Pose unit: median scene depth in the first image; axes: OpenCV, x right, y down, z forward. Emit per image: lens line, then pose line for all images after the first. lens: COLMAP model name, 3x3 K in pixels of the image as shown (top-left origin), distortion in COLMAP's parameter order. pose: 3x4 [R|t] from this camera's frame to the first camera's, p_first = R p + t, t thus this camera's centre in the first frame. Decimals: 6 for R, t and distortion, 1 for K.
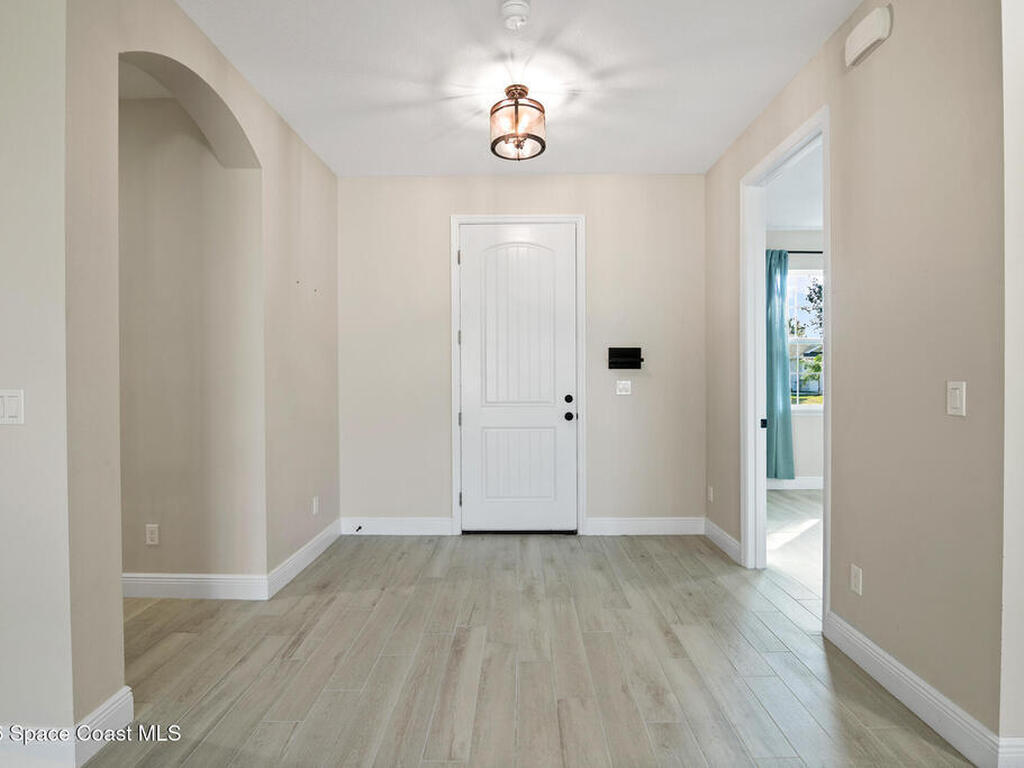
lens RADIAL K [[506.9, 0, 515.5], [0, 506.9, 379.6], [0, 0, 1]] dist [-0.012810, -0.000476]
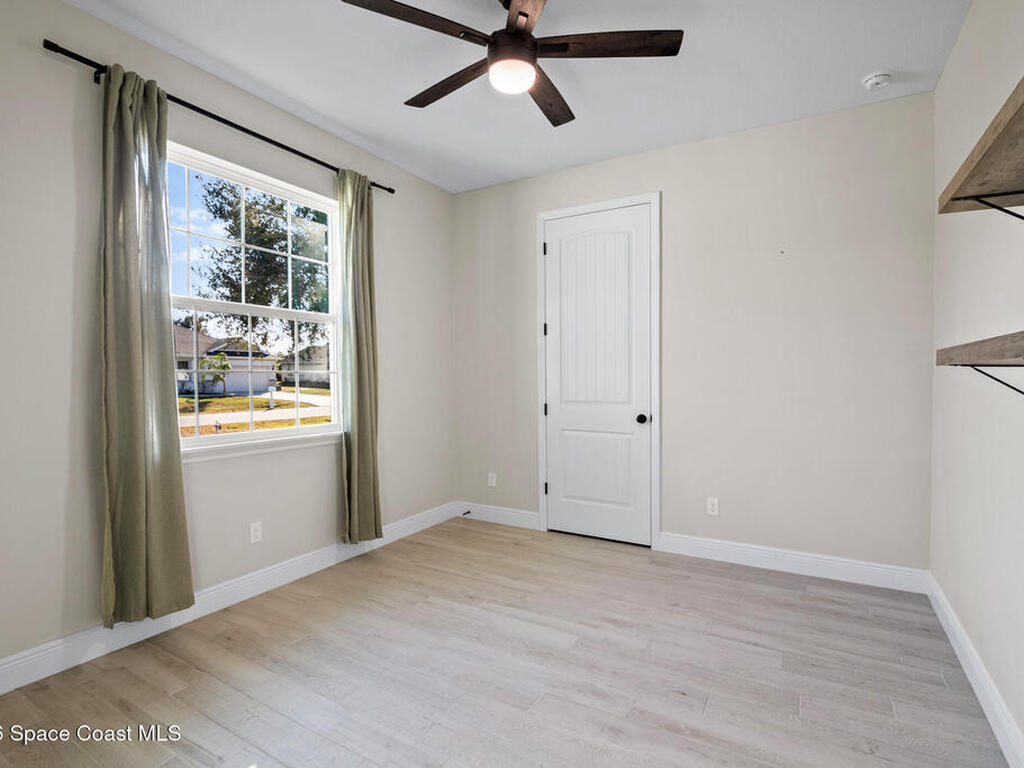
lens RADIAL K [[525.8, 0, 512.0], [0, 525.8, 384.0], [0, 0, 1]] dist [-0.001720, -0.000437]
pose [[0.502233, -0.015150, 0.864600, 0.275862], [0.009113, 0.999884, 0.012227, -0.007097], [-0.864685, 0.001738, 0.502312, 0.484293]]
